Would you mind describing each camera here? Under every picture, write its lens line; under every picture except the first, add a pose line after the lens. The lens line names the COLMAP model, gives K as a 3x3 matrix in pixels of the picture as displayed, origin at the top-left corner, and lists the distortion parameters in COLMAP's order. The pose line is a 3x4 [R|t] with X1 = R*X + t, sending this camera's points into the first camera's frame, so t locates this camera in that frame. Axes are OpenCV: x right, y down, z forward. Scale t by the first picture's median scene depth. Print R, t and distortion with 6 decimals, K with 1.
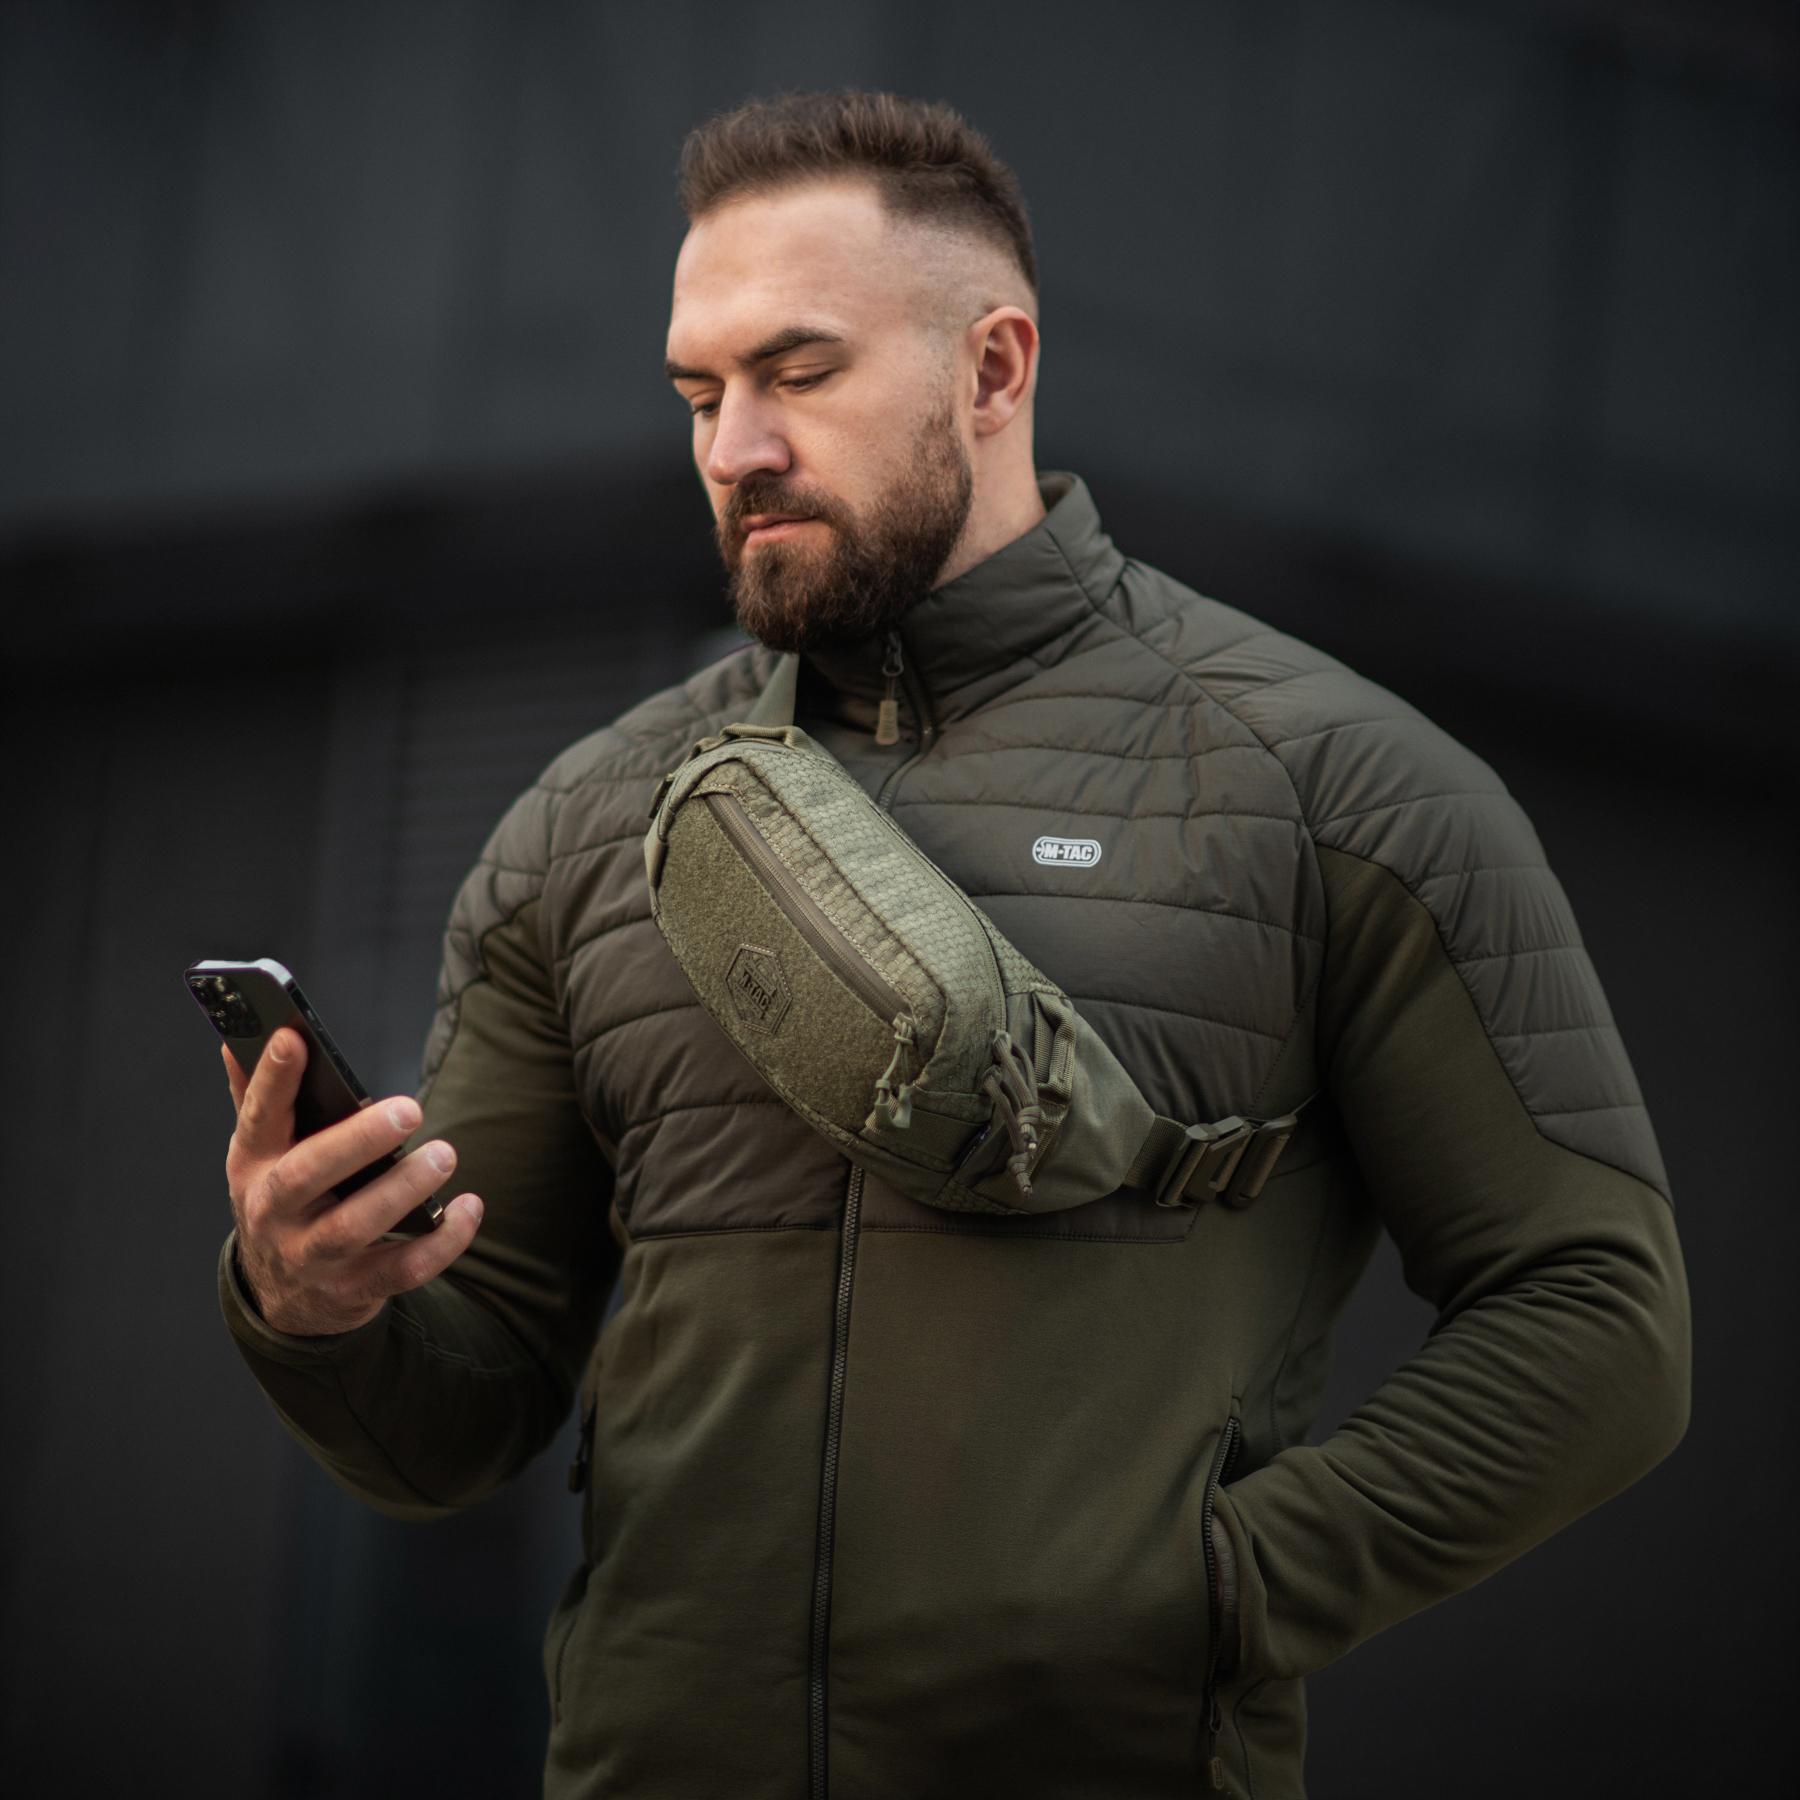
lens RADIAL K [[7726.7, 0, 898.6], [0, 7726.7, 899.7], [0, 0, 1]] dist [-0.131712, 0.000000]
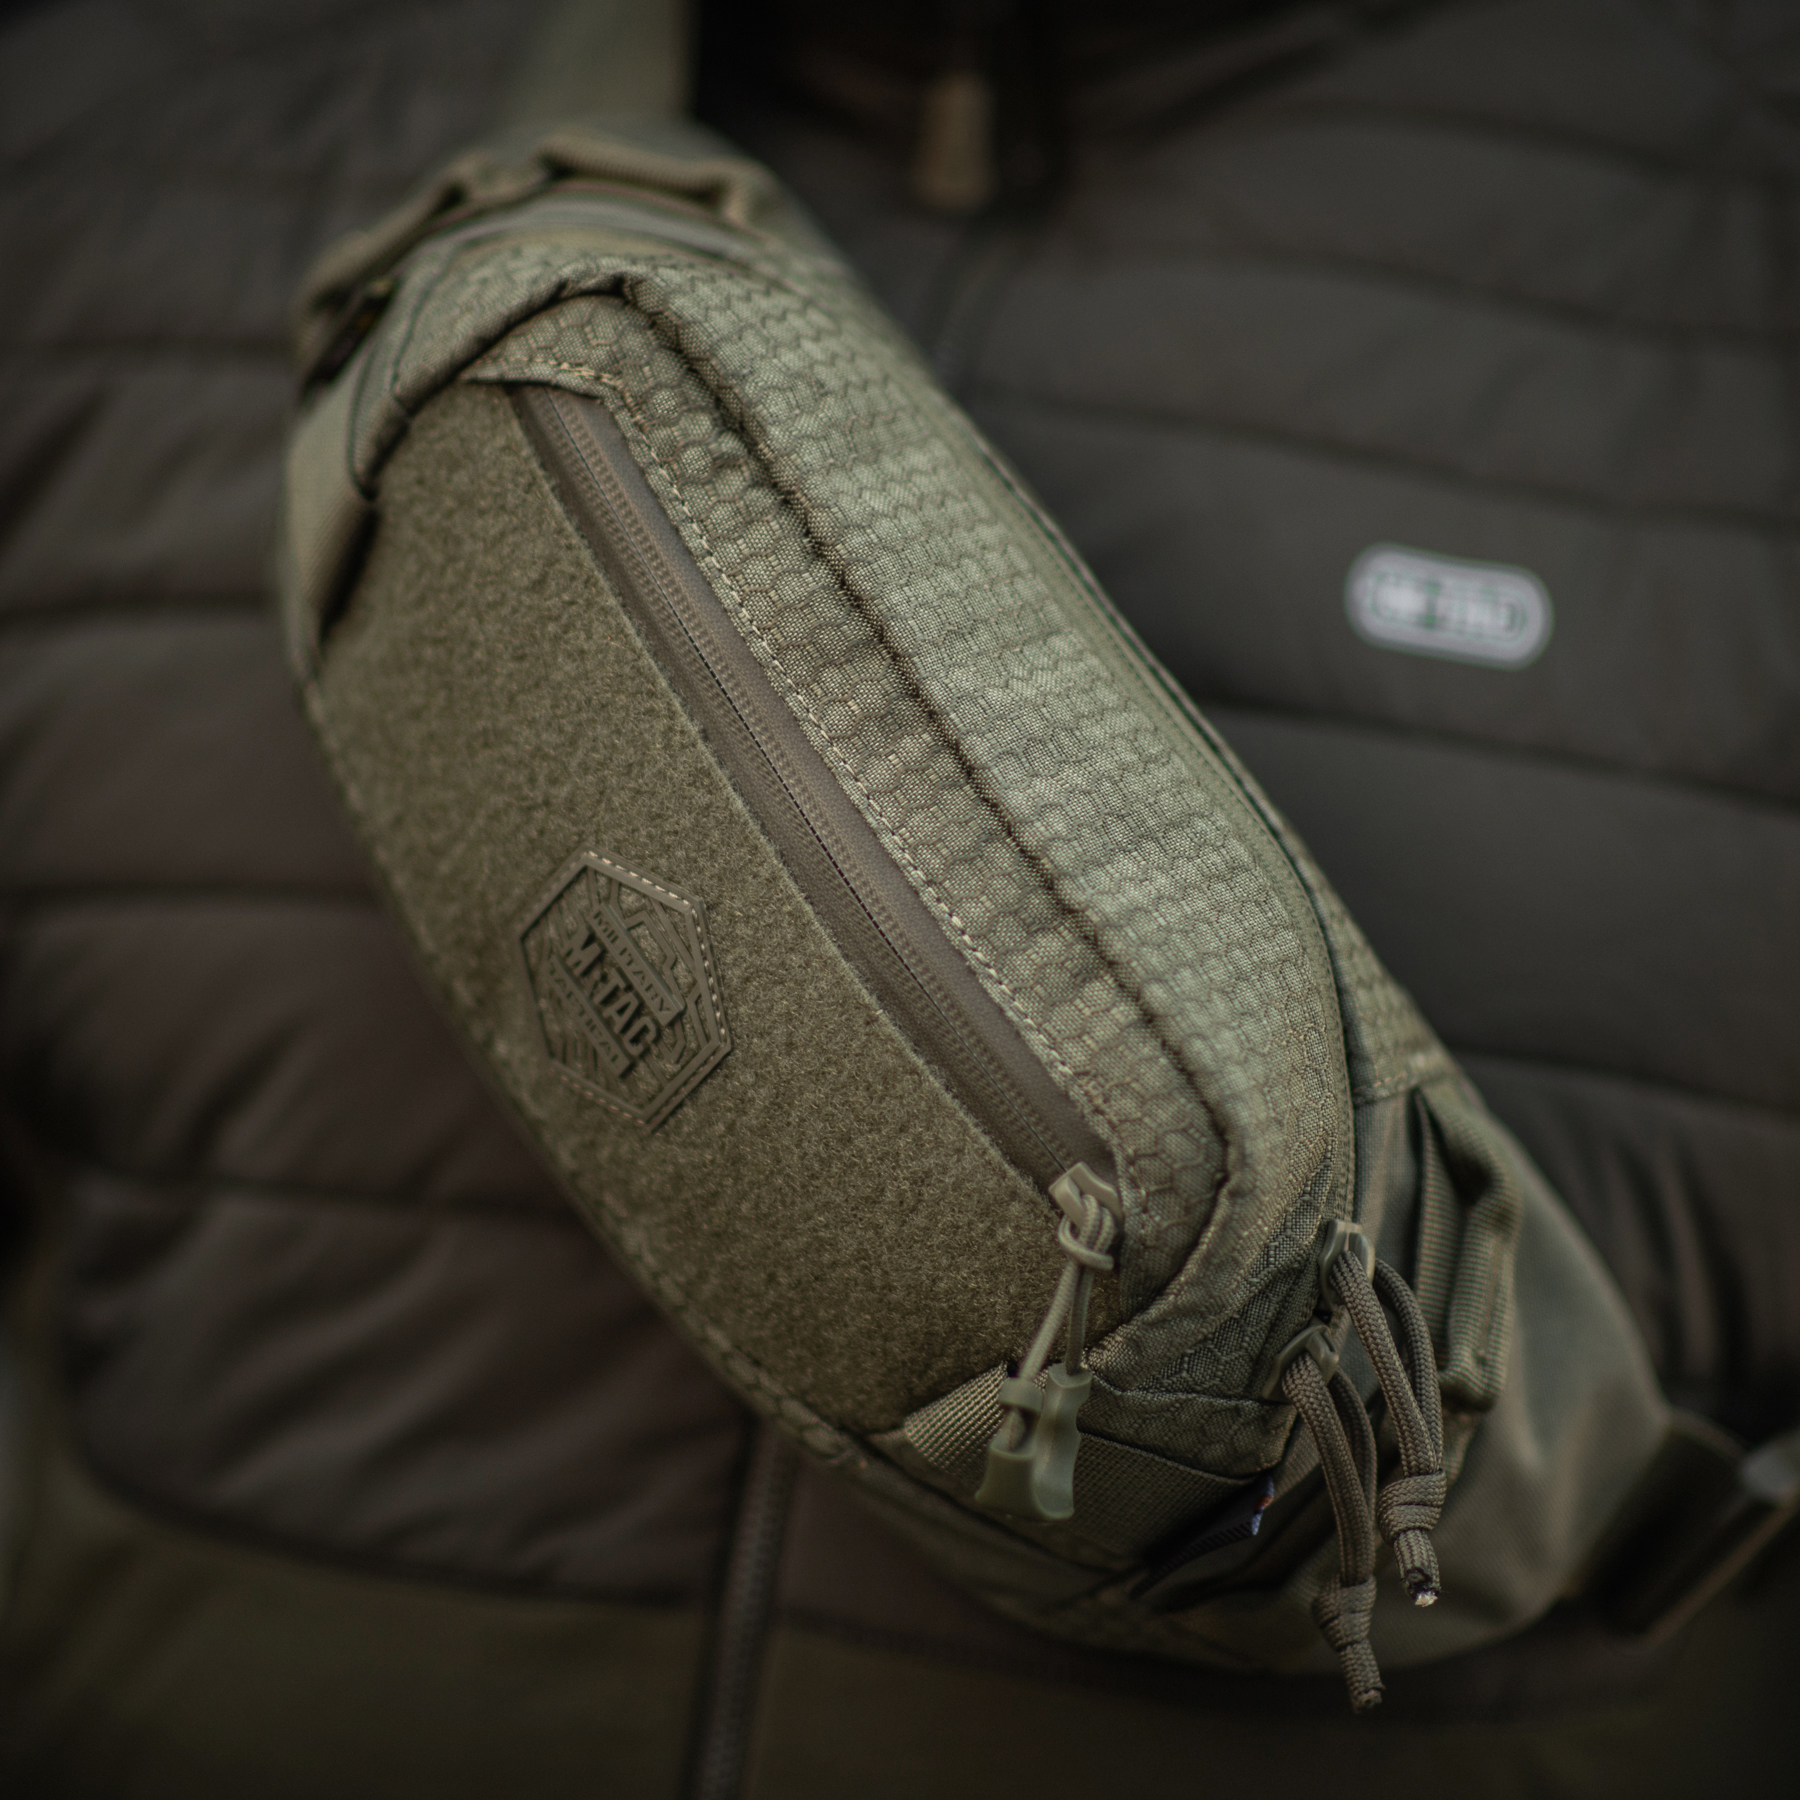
lens RADIAL K [[7726.7, 0, 906.4], [0, 7726.7, 899.0], [0, 0, 1]] dist [-0.131712, 0.000000]
pose [[0.979216, 0.096823, 0.178219, -0.066898], [-0.128082, 0.976521, 0.173213, -0.052734], [-0.157263, -0.192439, 0.968626, 0.673031]]
